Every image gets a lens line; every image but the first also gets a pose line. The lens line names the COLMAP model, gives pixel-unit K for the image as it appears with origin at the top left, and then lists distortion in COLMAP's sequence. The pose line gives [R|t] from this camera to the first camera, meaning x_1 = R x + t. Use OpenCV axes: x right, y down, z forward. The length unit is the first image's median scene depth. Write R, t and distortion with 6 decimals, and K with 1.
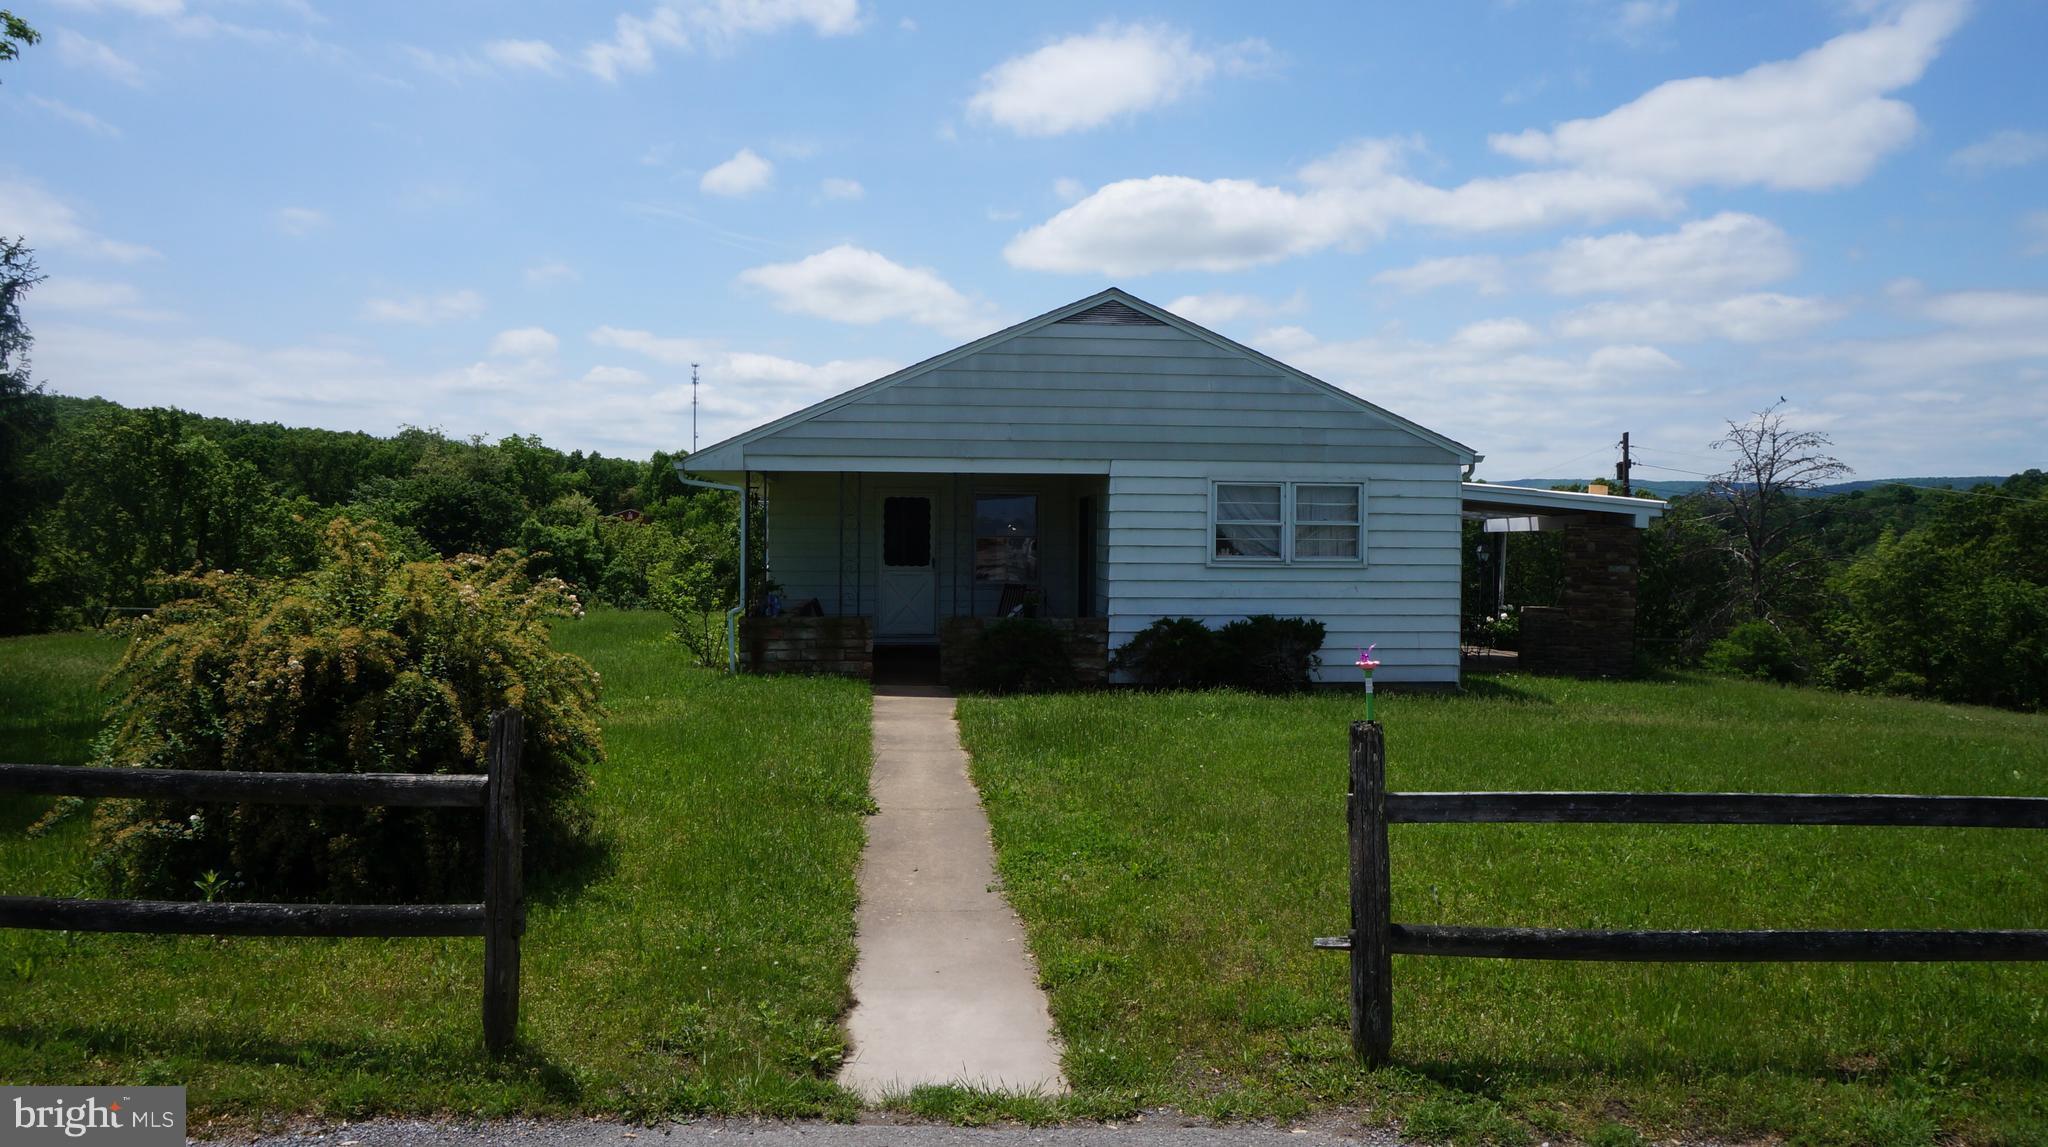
lens RADIAL K [[1359.6, 0, 1039.4], [0, 1359.6, 563.8], [0, 0, 1]] dist [-0.039067, 0.020554]
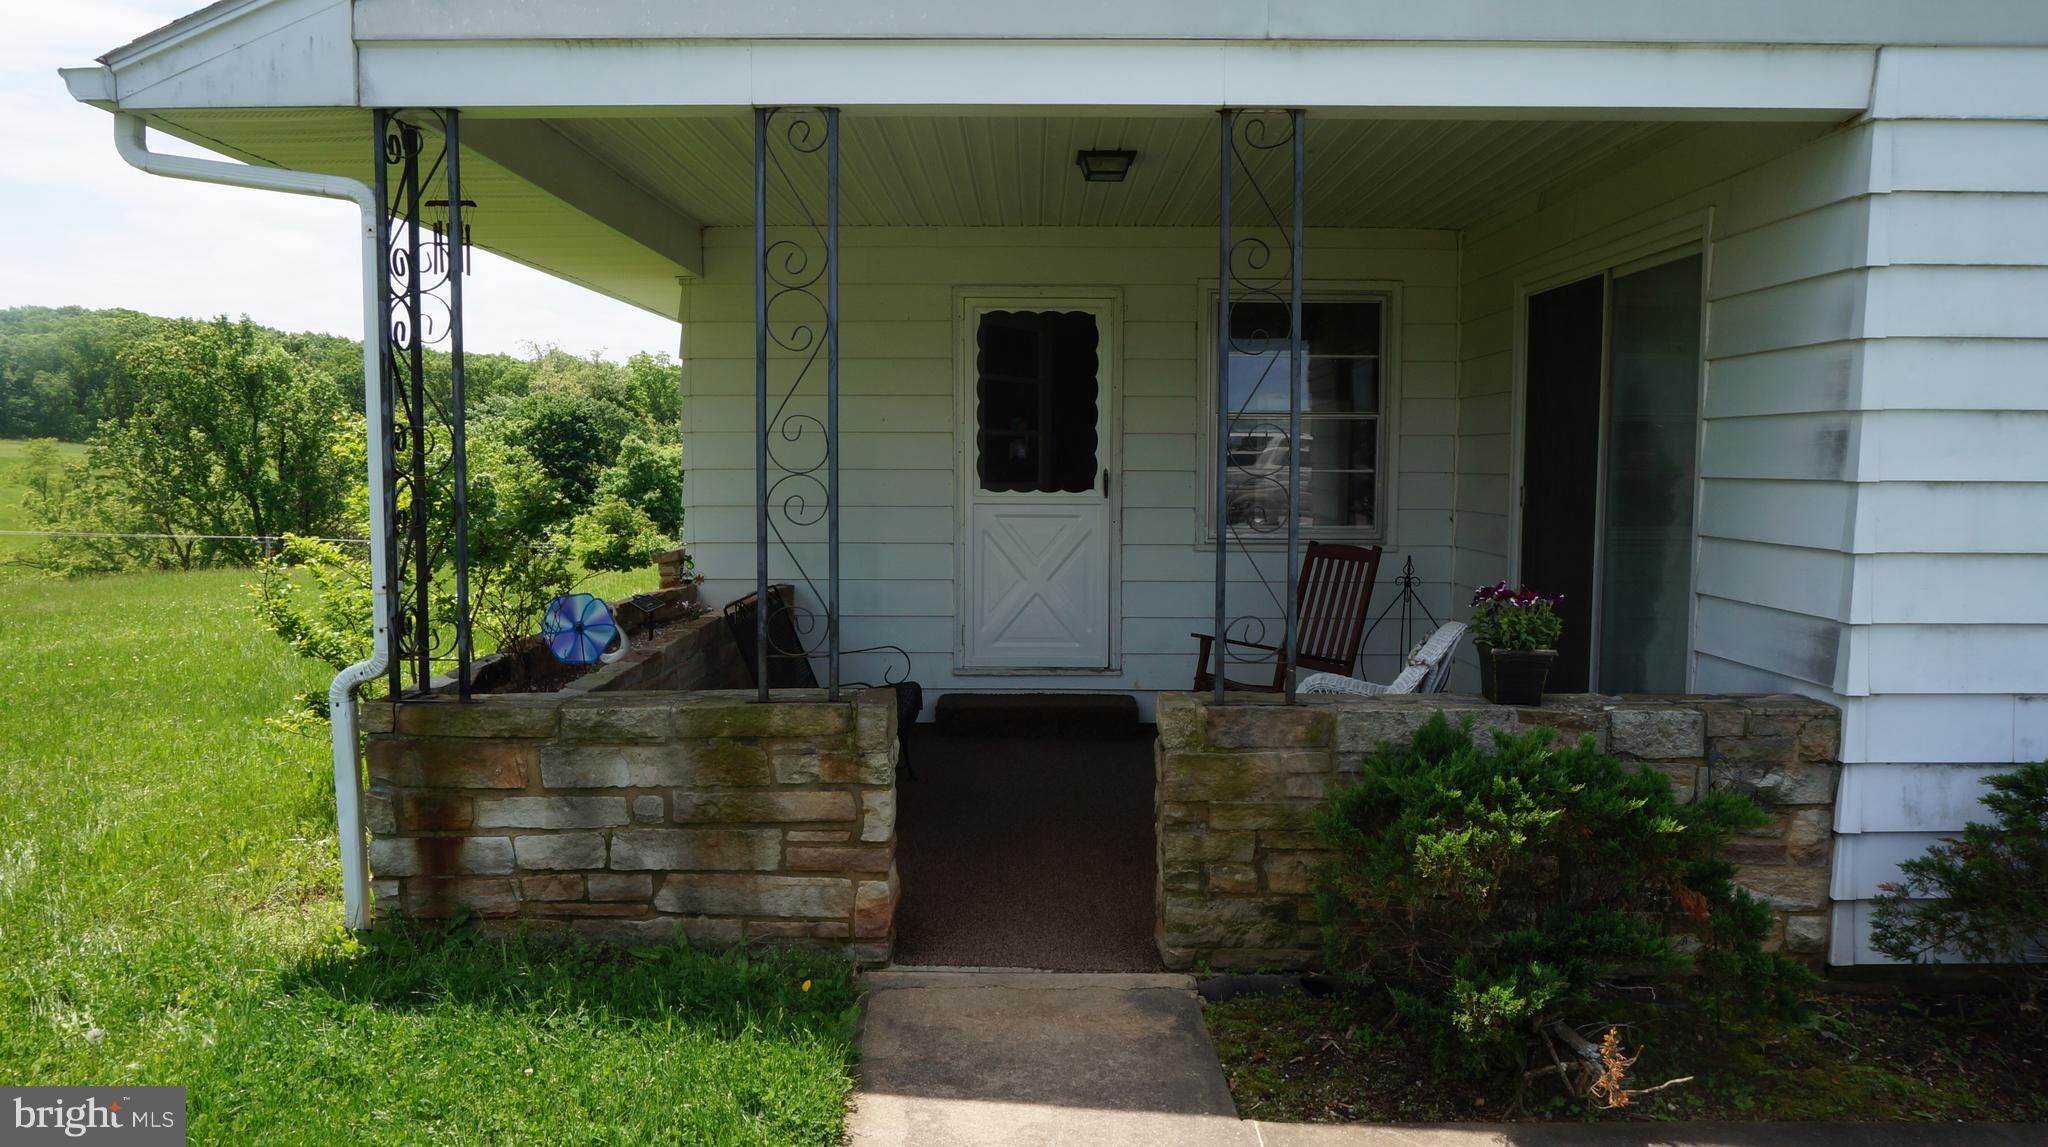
lens RADIAL K [[1359.6, 0, 1039.4], [0, 1359.6, 563.8], [0, 0, 1]] dist [-0.039067, 0.020554]
pose [[0.994624, 0.003612, -0.103490, -0.055437], [0.002474, 0.998277, 0.058618, -0.000436], [0.103523, -0.058559, 0.992902, 0.599392]]
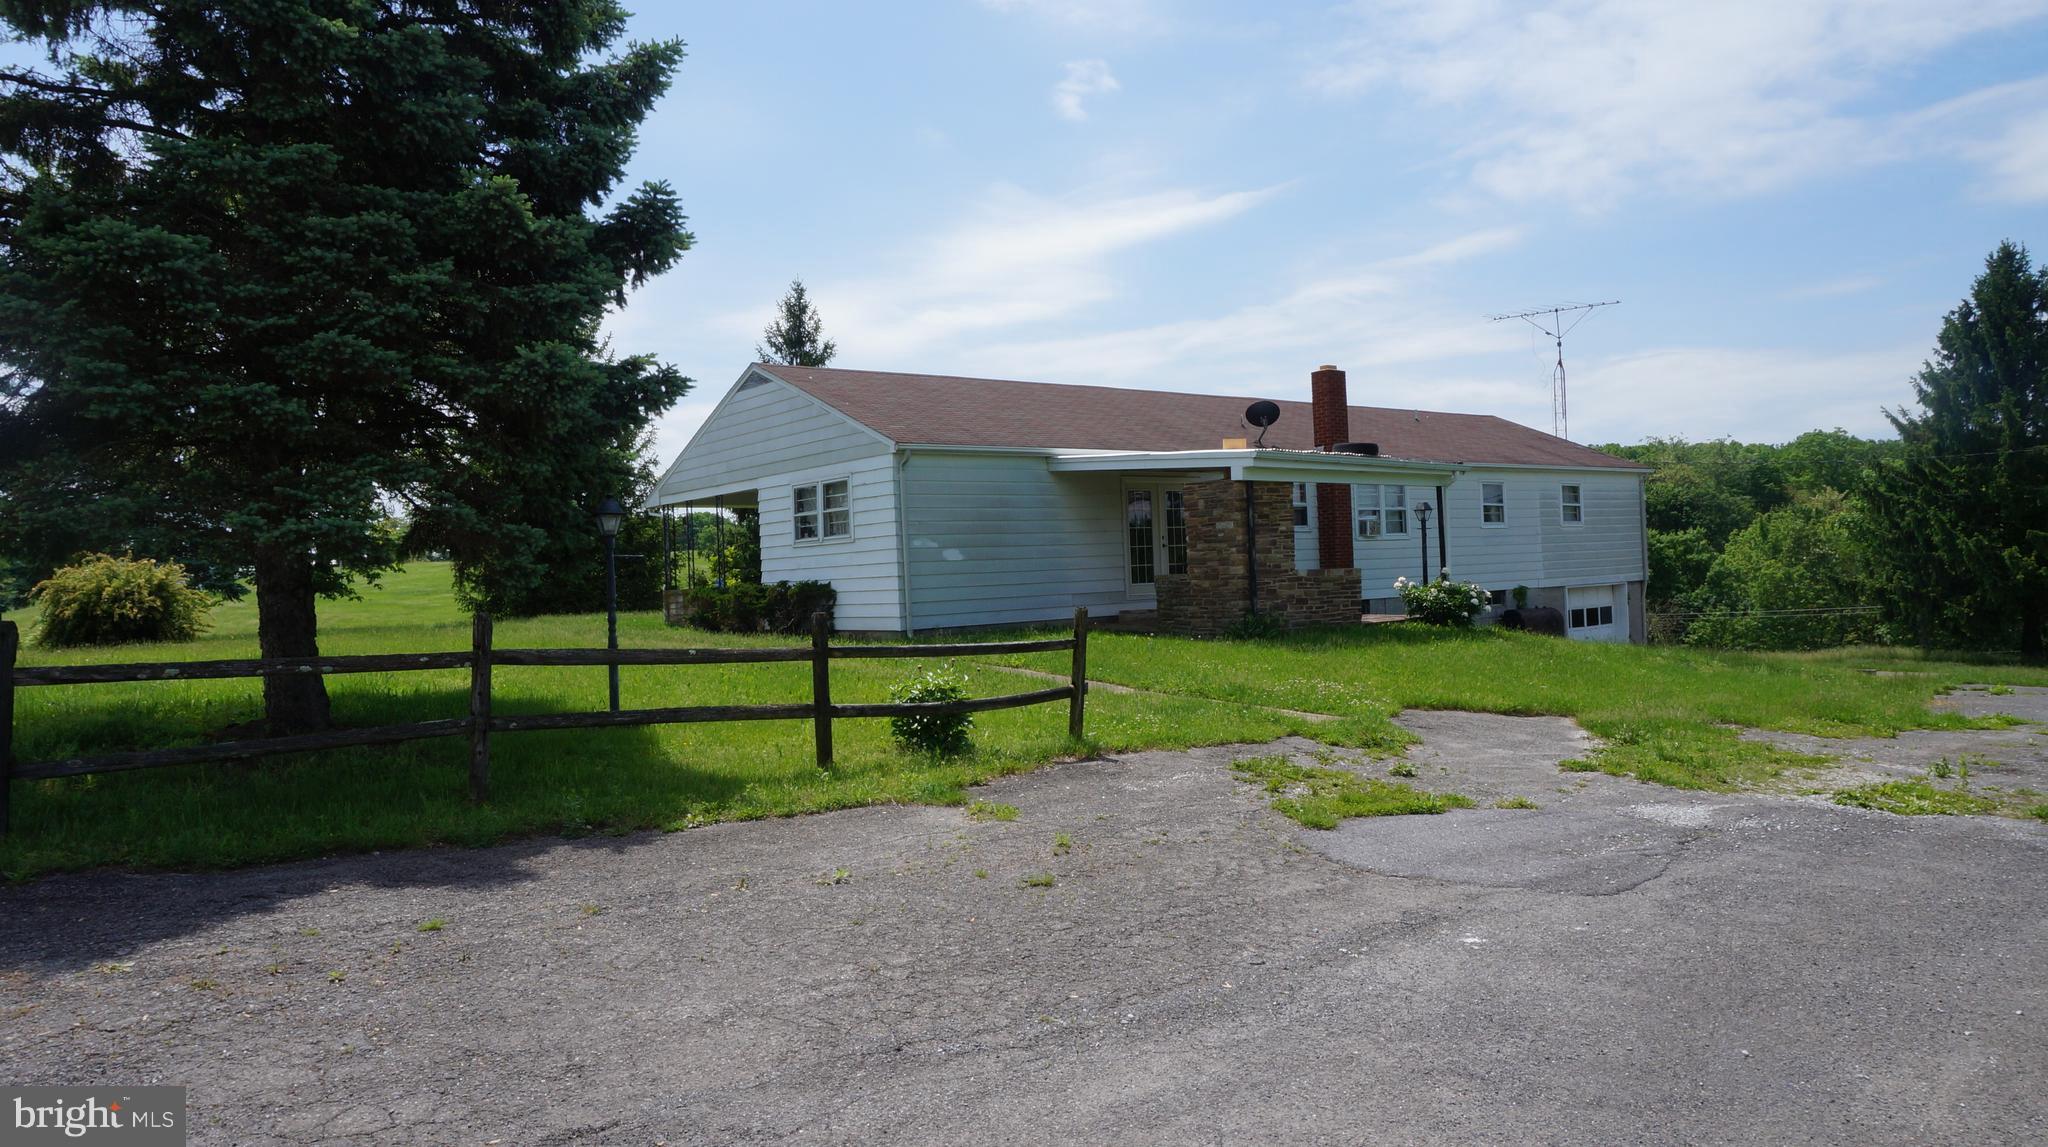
lens RADIAL K [[1359.6, 0, 1039.4], [0, 1359.6, 563.8], [0, 0, 1]] dist [-0.039067, 0.020554]
pose [[0.528131, -0.040392, -0.848202, 1.195435], [0.032476, 0.999098, -0.027356, 0.054193], [0.848542, -0.013098, 0.528967, 0.385951]]
